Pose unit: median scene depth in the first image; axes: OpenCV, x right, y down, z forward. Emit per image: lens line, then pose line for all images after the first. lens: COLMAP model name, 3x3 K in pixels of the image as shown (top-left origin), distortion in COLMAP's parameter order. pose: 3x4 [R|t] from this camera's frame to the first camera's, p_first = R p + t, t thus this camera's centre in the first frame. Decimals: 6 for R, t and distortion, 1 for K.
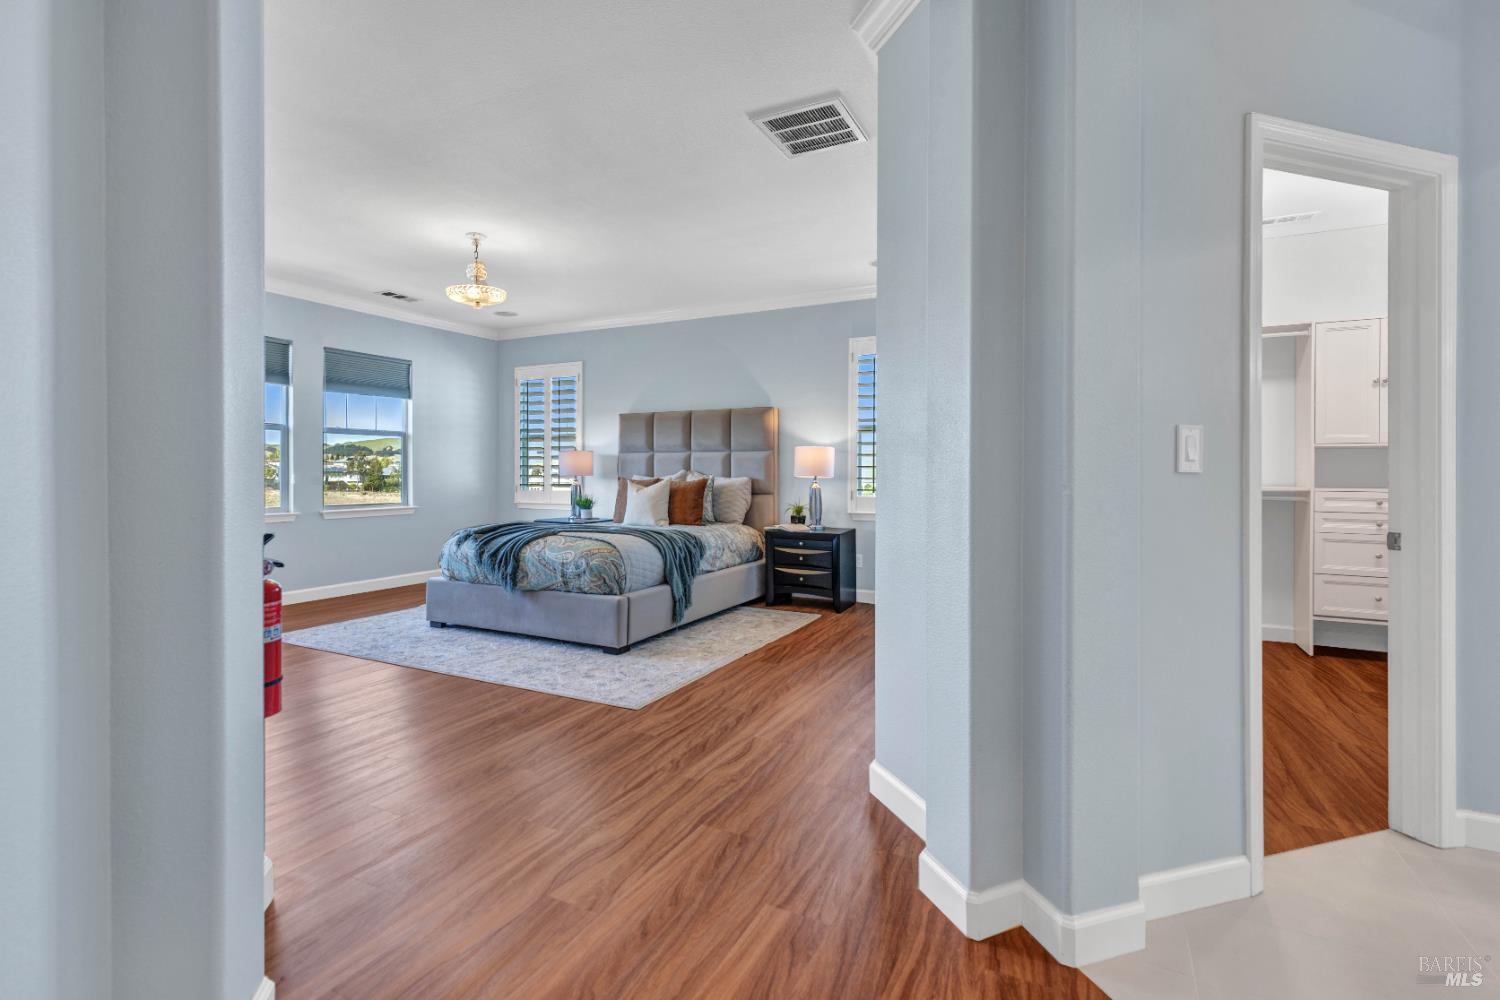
lens RADIAL K [[691.4, 0, 765.1], [0, 691.4, 489.7], [0, 0, 1]] dist [0.003833, -0.000208]
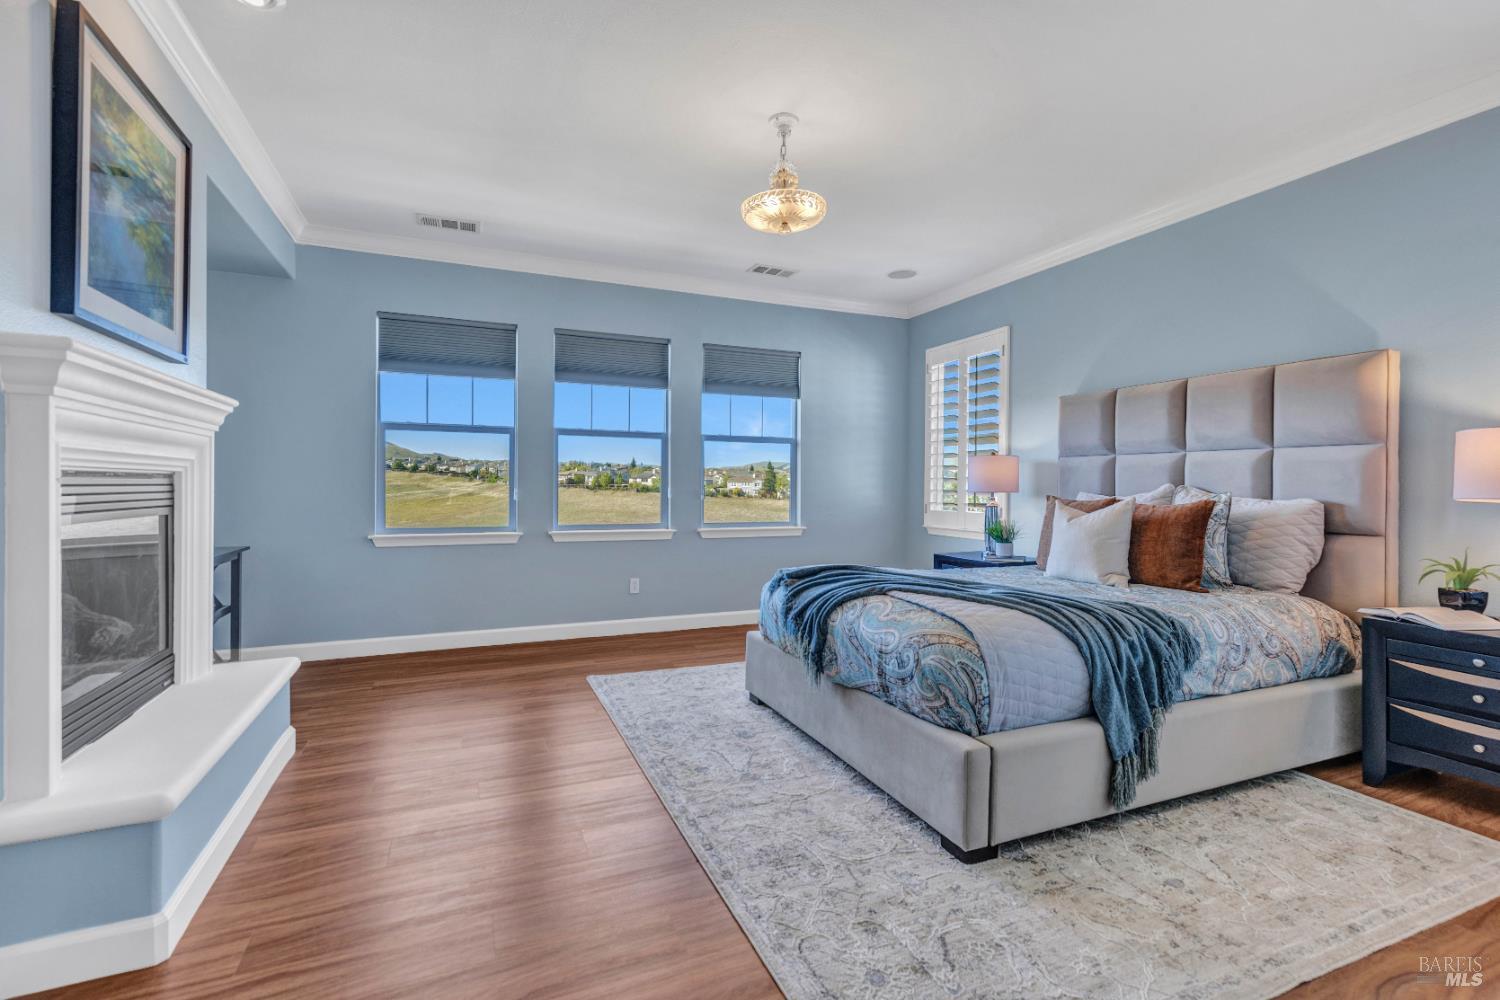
lens RADIAL K [[691.4, 0, 765.1], [0, 691.4, 489.7], [0, 0, 1]] dist [0.003833, -0.000208]
pose [[0.767051, 0.008348, -0.641532, -0.009423], [-0.023845, 0.999595, -0.015503, -0.008194], [0.641143, 0.027189, 0.766940, 0.395867]]
